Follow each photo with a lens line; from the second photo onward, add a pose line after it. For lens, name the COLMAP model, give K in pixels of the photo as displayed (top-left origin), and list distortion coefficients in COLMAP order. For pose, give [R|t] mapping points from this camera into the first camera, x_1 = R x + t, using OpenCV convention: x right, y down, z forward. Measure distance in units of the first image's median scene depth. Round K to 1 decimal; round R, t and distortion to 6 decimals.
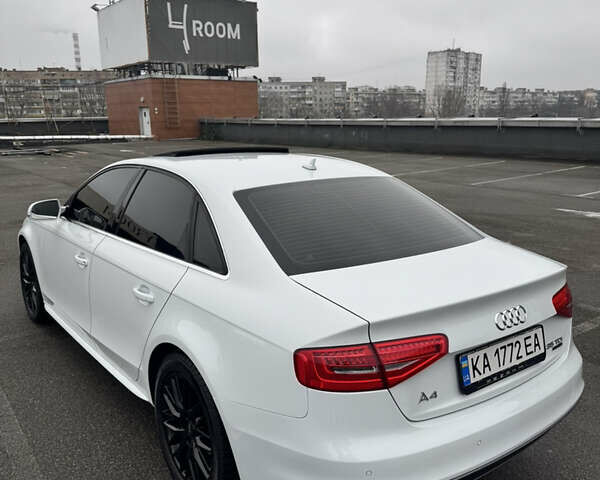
lens RADIAL K [[578.3, 0, 300.0], [0, 578.3, 240.0], [0, 0, 1]] dist [0.152994, -0.335511]
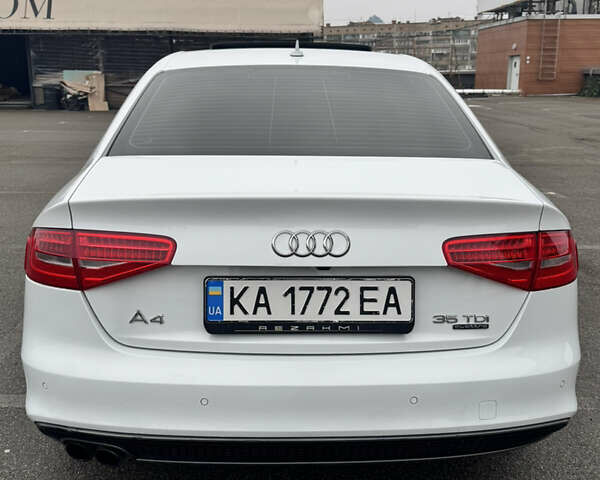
lens RADIAL K [[662.4, 0, 300.0], [0, 662.4, 240.0], [0, 0, 1]] dist [0.202523, -0.370313]
pose [[0.815612, 0.149613, -0.558921, 0.196336], [-0.133303, 0.988593, 0.070104, 0.019684], [0.563034, 0.017329, 0.826252, 0.095669]]
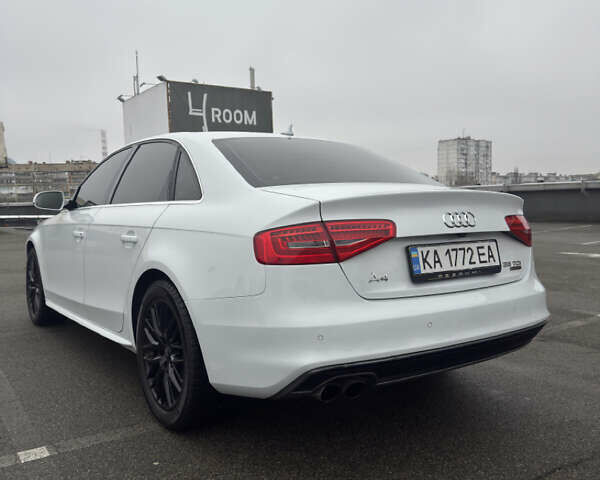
lens RADIAL K [[578.3, 0, 300.0], [0, 578.3, 240.0], [0, 0, 1]] dist [0.152994, -0.335511]
pose [[0.999404, -0.012846, -0.032035, 0.025753], [0.007751, 0.987980, -0.154388, 0.085034], [0.033633, 0.154048, 0.987491, -0.015711]]
